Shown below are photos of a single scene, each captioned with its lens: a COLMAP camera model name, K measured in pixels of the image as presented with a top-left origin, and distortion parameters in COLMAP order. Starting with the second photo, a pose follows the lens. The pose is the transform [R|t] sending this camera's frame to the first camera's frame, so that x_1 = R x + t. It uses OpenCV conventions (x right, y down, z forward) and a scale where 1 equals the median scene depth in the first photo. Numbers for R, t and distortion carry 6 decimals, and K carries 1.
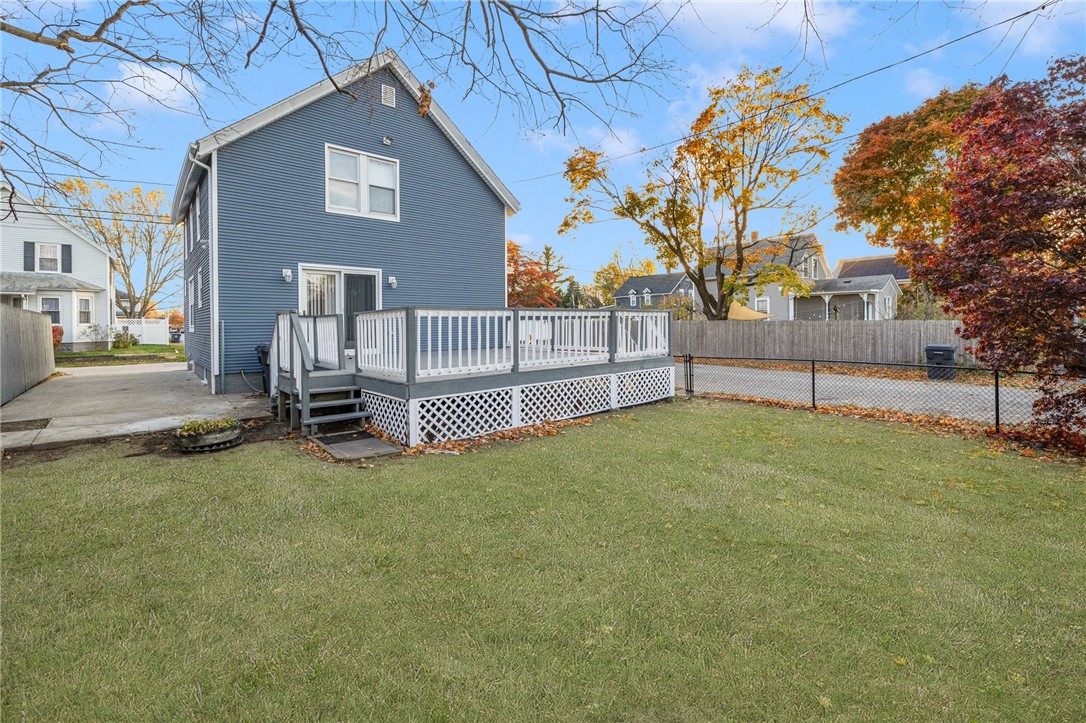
lens RADIAL K [[454.0, 0, 539.1], [0, 454.0, 322.2], [0, 0, 1]] dist [0.000137, 0.000020]
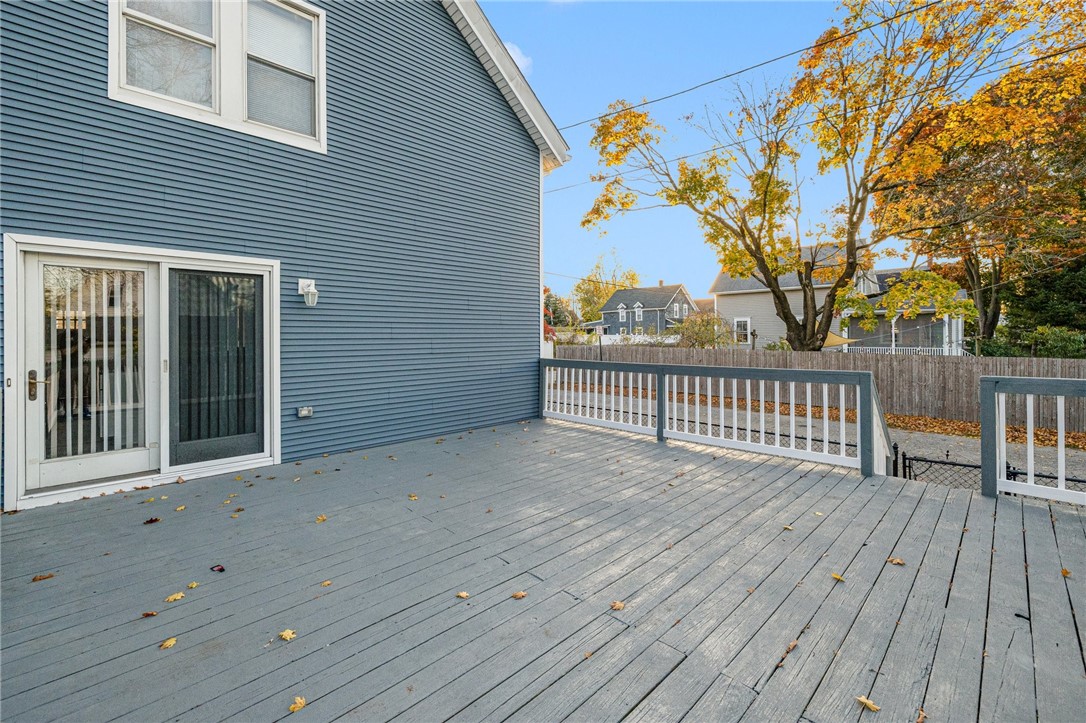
lens RADIAL K [[468.3, 0, 542.2], [0, 468.3, 333.0], [0, 0, 1]] dist [0.002002, 0.000223]
pose [[0.997495, 0.002862, 0.070685, -0.172238], [-0.002441, 0.999979, -0.006048, -0.061011], [-0.070701, 0.005860, 0.997480, 0.701811]]
